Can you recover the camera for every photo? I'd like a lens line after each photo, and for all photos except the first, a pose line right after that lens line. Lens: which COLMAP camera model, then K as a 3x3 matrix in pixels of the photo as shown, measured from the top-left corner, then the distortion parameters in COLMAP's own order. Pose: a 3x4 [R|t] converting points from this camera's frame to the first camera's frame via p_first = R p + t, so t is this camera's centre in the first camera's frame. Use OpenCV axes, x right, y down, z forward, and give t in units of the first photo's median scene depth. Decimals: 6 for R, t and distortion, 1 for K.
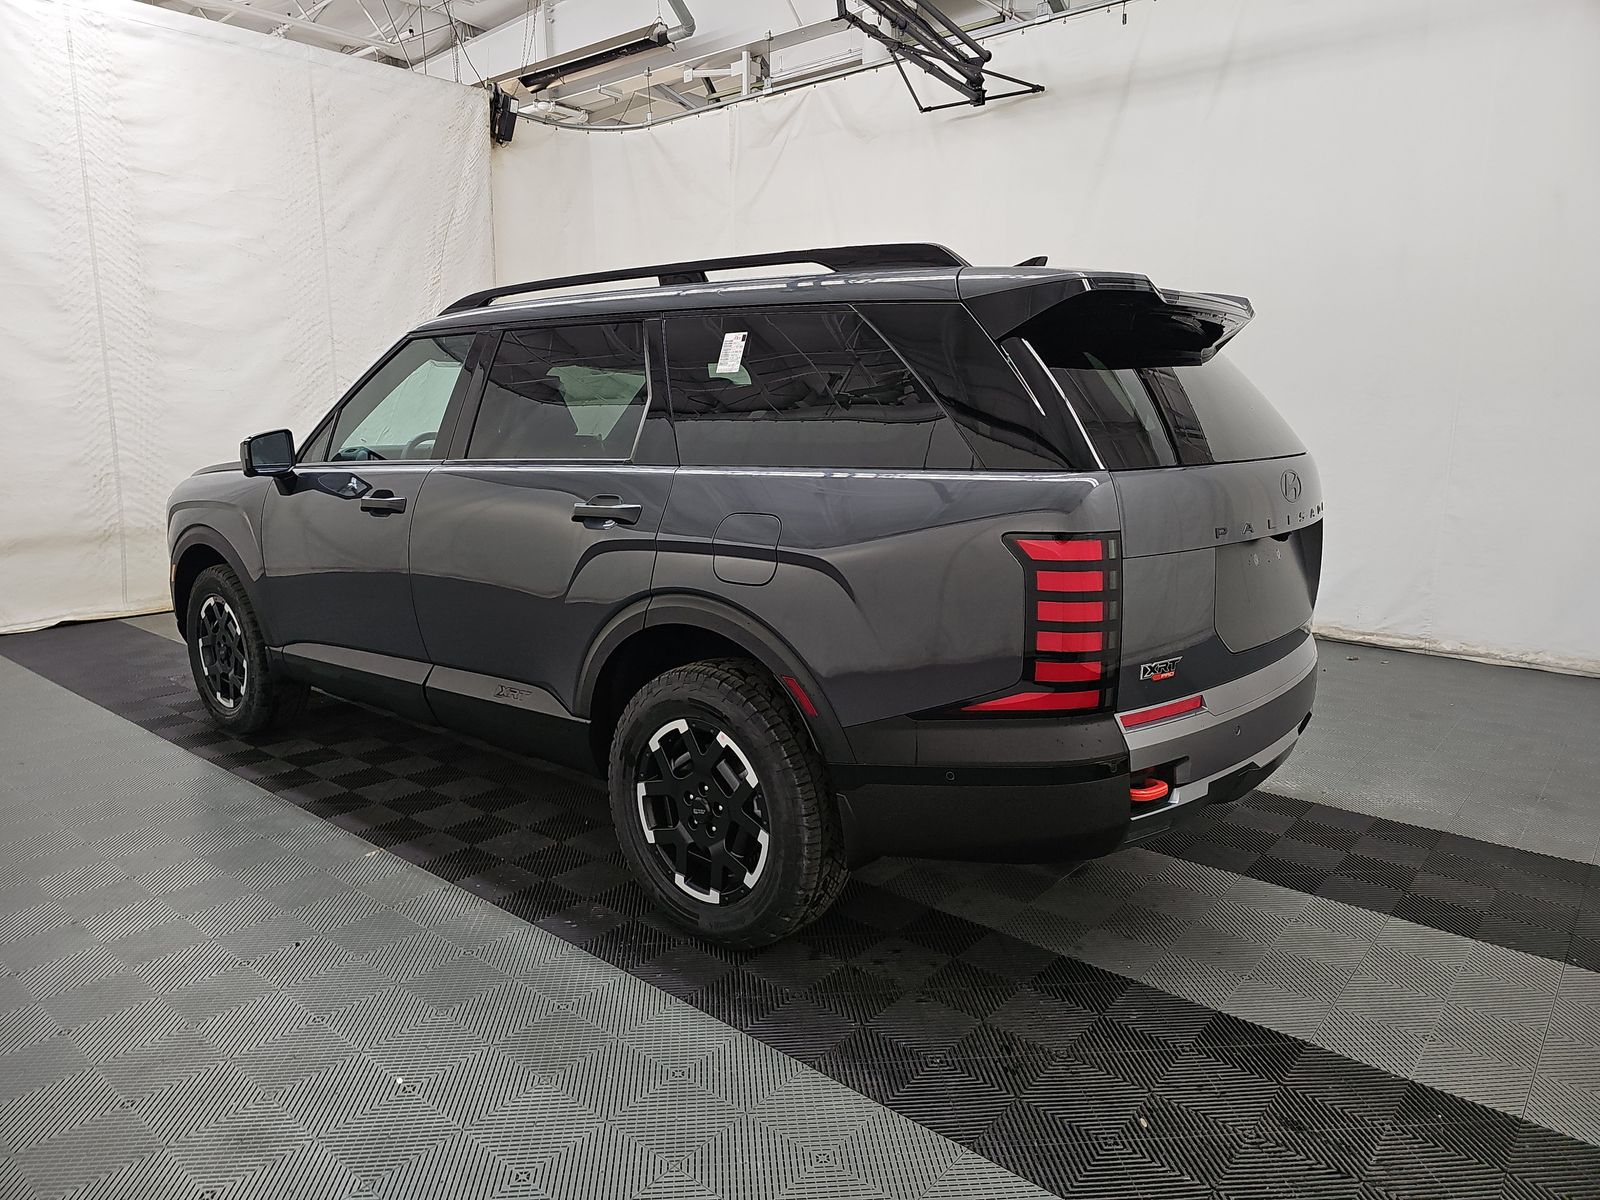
lens RADIAL K [[1053.2, 0, 807.6], [0, 1053.2, 601.2], [0, 0, 1]] dist [0.031196, -0.024935]
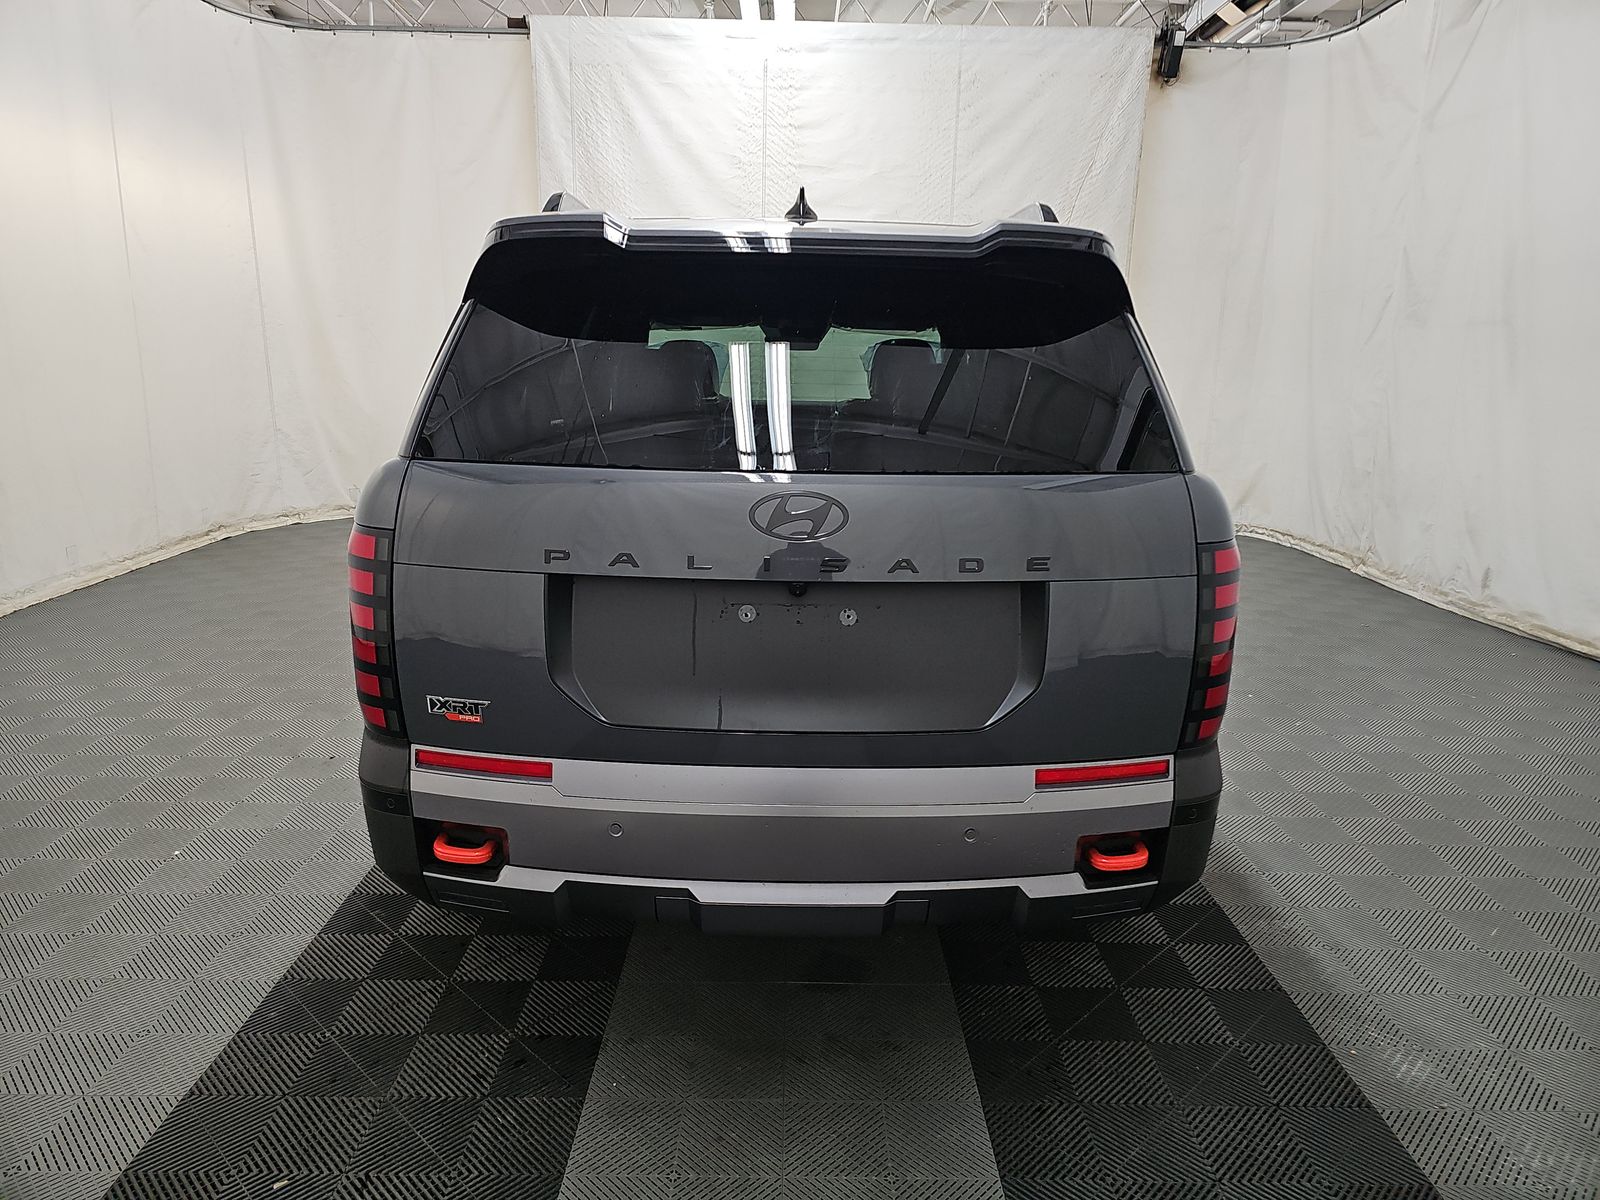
lens RADIAL K [[1053.2, 0, 803.0], [0, 1053.2, 593.1], [0, 0, 1]] dist [0.031196, -0.024935]
pose [[0.658255, 0.176082, -0.731912, 0.340898], [-0.152319, 0.983303, 0.099571, -0.044784], [0.737224, 0.045941, 0.674085, 0.203864]]
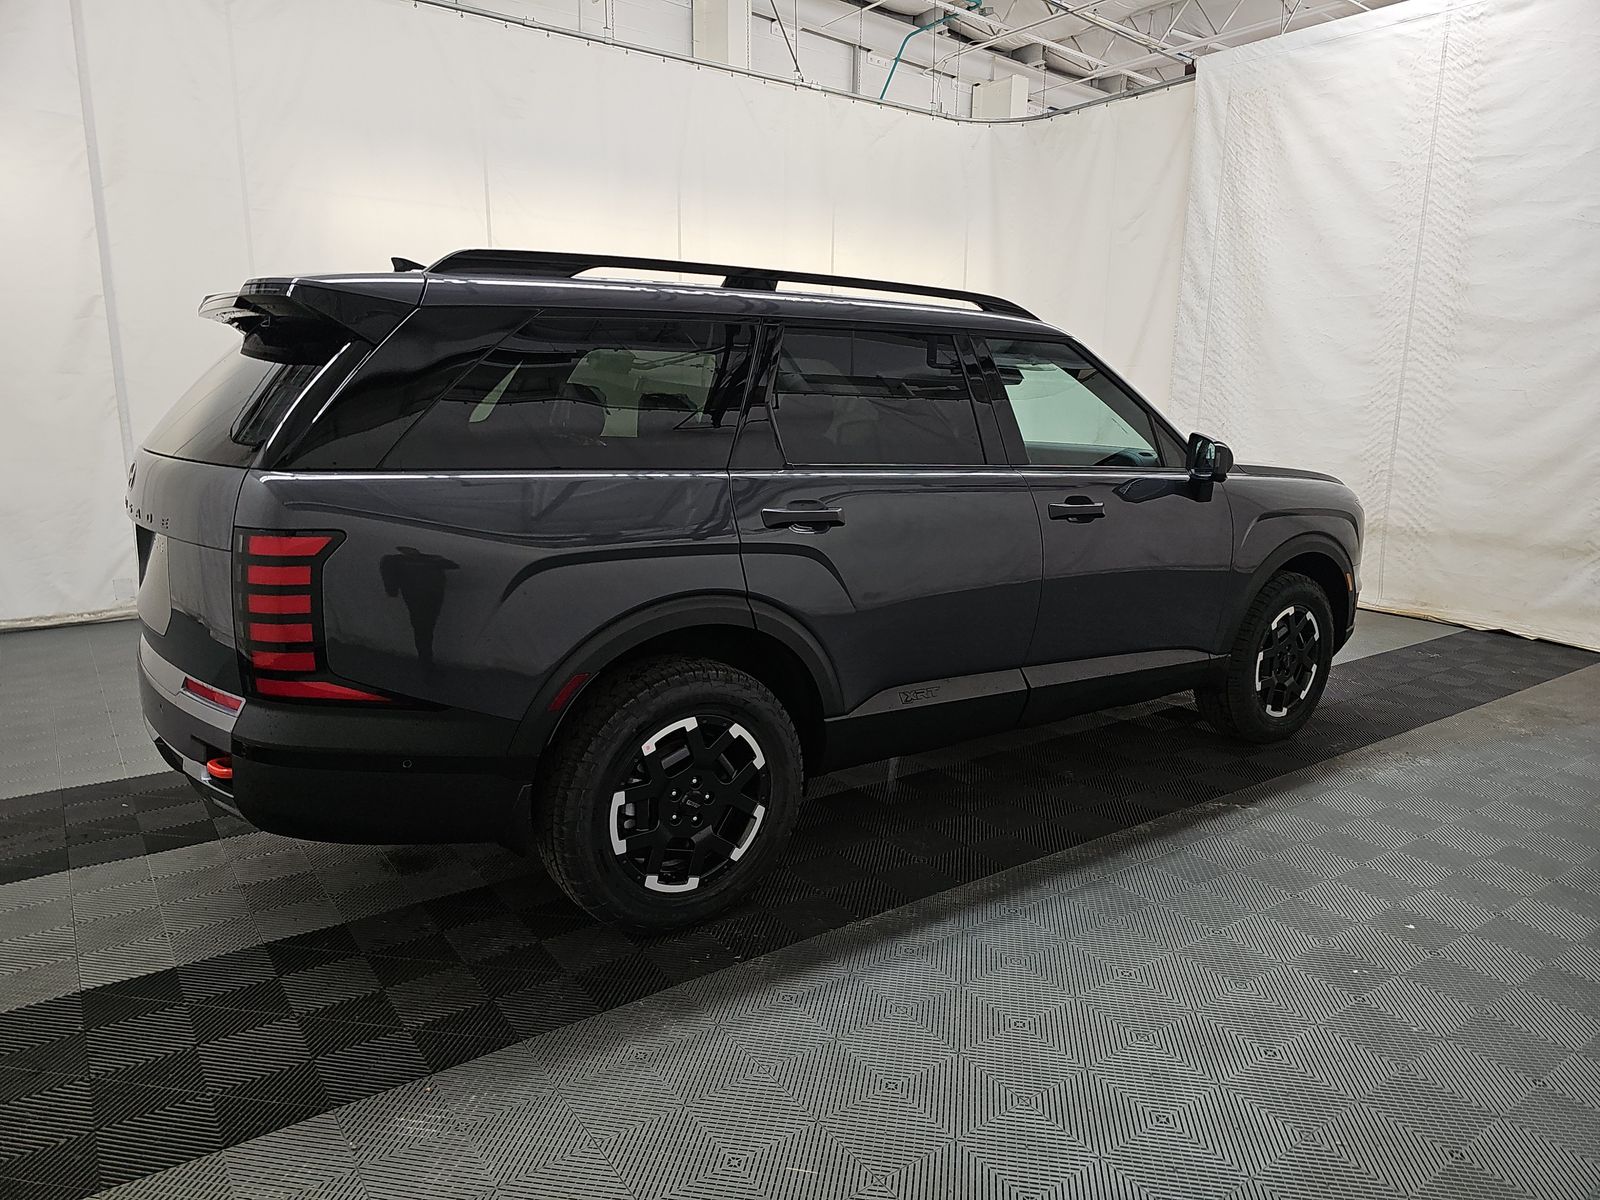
lens RADIAL K [[1053.2, 0, 813.6], [0, 1053.2, 624.7], [0, 0, 1]] dist [0.031196, -0.024935]
pose [[-0.236325, 0.206594, -0.949457, 0.502427], [-0.192540, 0.947804, 0.254158, -0.135052], [0.952407, 0.242872, -0.184212, 0.700807]]
